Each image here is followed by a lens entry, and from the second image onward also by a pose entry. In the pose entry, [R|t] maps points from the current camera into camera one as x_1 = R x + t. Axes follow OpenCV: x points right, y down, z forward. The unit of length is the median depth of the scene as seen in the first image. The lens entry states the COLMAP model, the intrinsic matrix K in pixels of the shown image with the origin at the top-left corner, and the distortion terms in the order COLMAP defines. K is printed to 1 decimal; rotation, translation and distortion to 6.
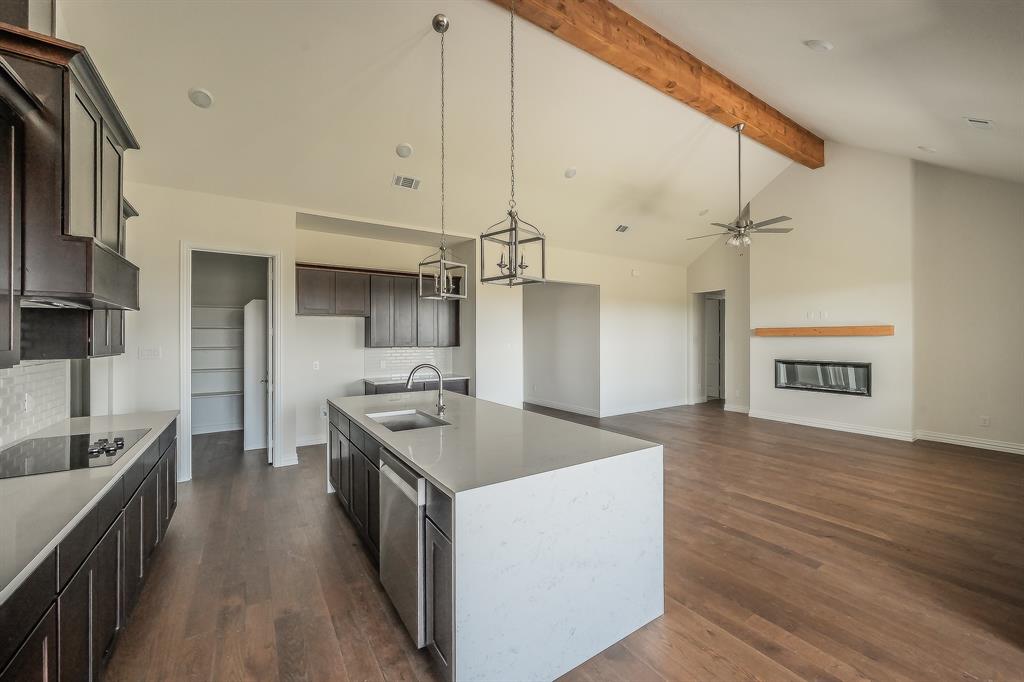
lens RADIAL K [[406.5, 0, 516.6], [0, 406.5, 337.8], [0, 0, 1]] dist [-0.000416, 0.000364]
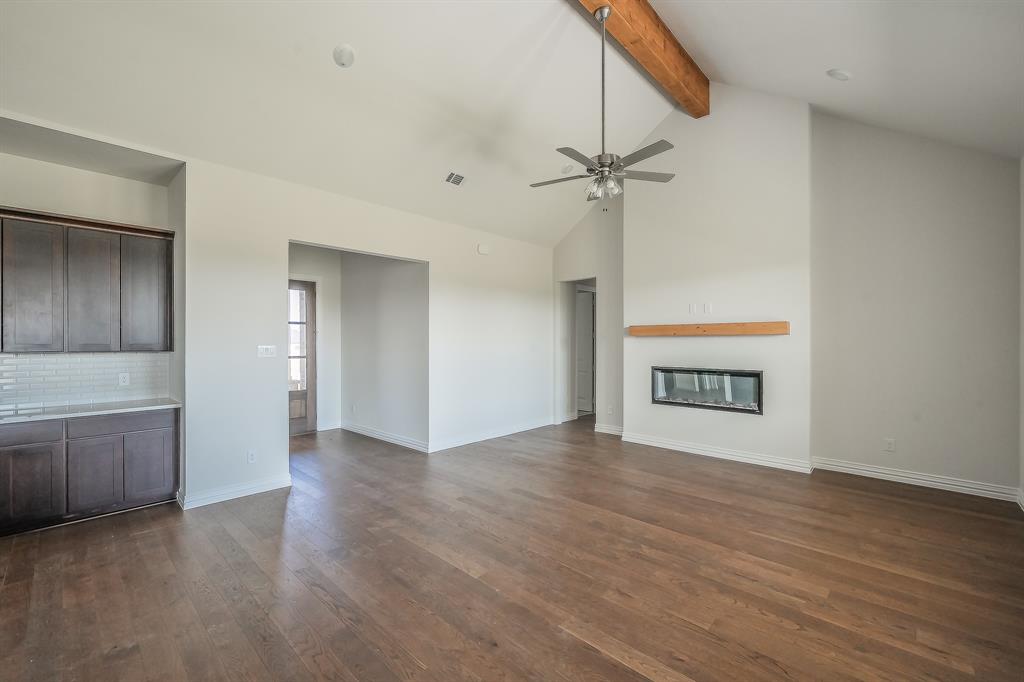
lens RADIAL K [[443.6, 0, 512.0], [0, 443.6, 341.0], [0, 0, 1]] dist [0.000418, -0.000191]
pose [[0.967733, 0.002219, 0.251967, 0.180822], [-0.002330, 0.999997, 0.000142, 0.005994], [-0.251966, -0.000724, 0.967736, 0.274470]]
